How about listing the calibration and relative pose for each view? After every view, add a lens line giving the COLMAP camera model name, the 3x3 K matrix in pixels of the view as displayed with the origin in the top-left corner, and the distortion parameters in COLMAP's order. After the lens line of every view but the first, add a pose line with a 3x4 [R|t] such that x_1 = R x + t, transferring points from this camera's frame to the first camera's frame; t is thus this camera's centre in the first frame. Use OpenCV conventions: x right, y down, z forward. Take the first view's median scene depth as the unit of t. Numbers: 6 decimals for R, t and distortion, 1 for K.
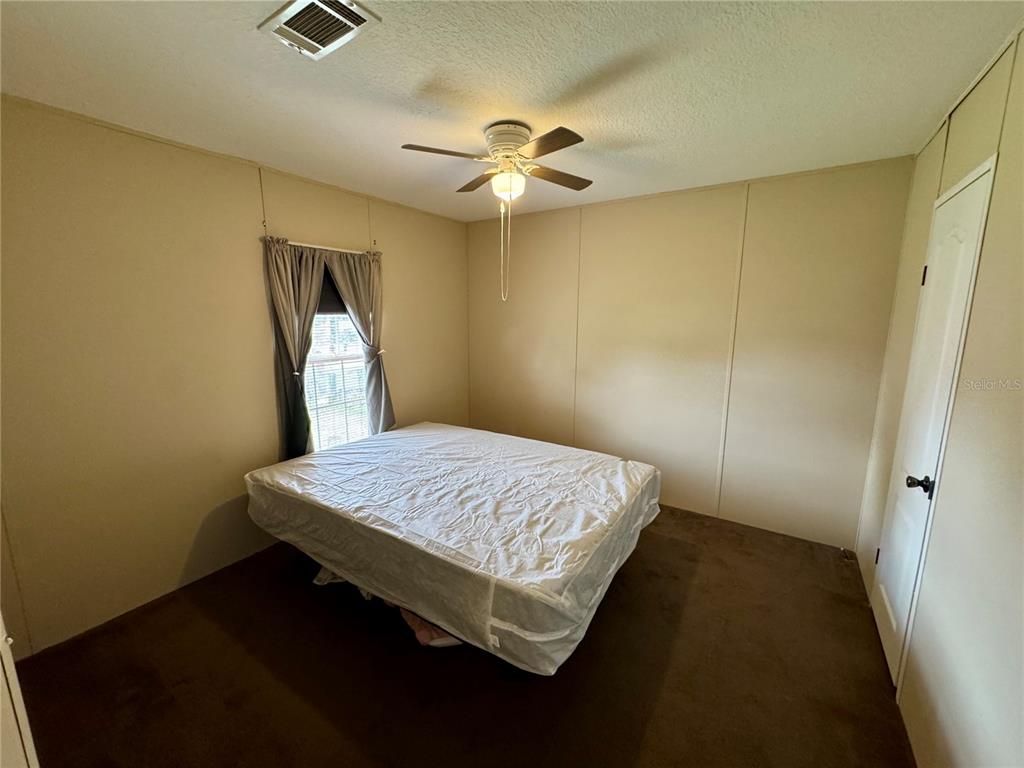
lens RADIAL K [[412.3, 0, 511.7], [0, 412.3, 382.8], [0, 0, 1]] dist [0.002016, 0.000547]
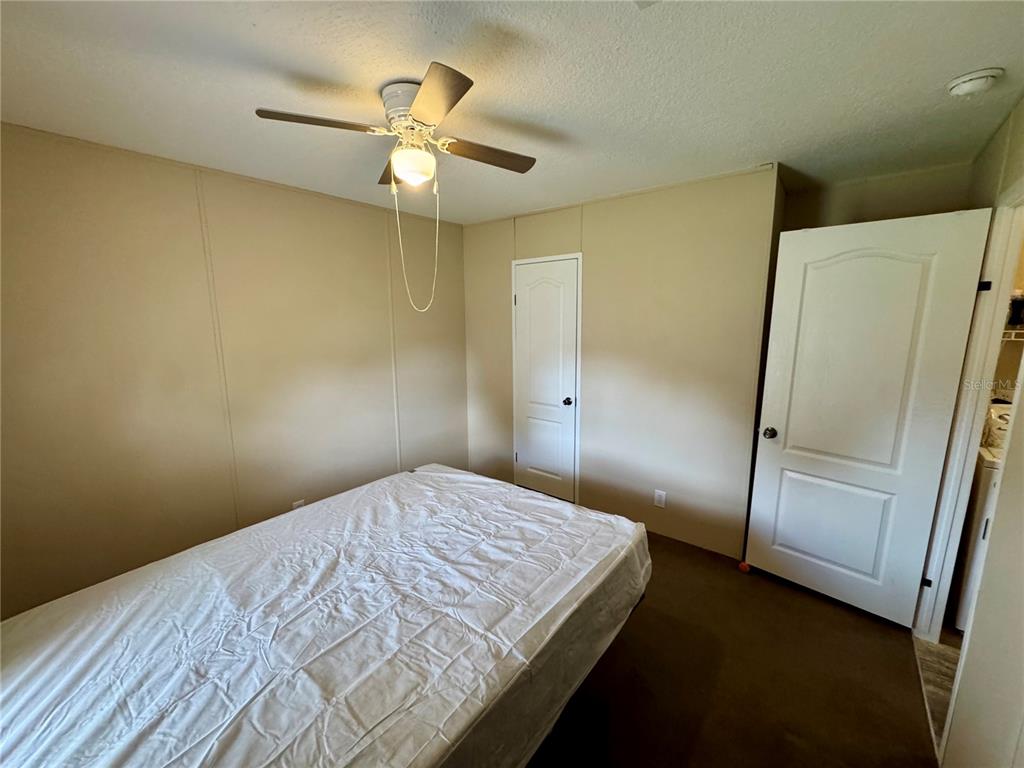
lens RADIAL K [[412.3, 0, 512.1], [0, 412.3, 387.3], [0, 0, 1]] dist [0.002016, 0.000547]
pose [[0.089287, -0.172534, 0.980948, -0.759037], [0.173281, 0.972553, 0.155285, -0.142839], [-0.980817, 0.156115, 0.116734, 0.729470]]
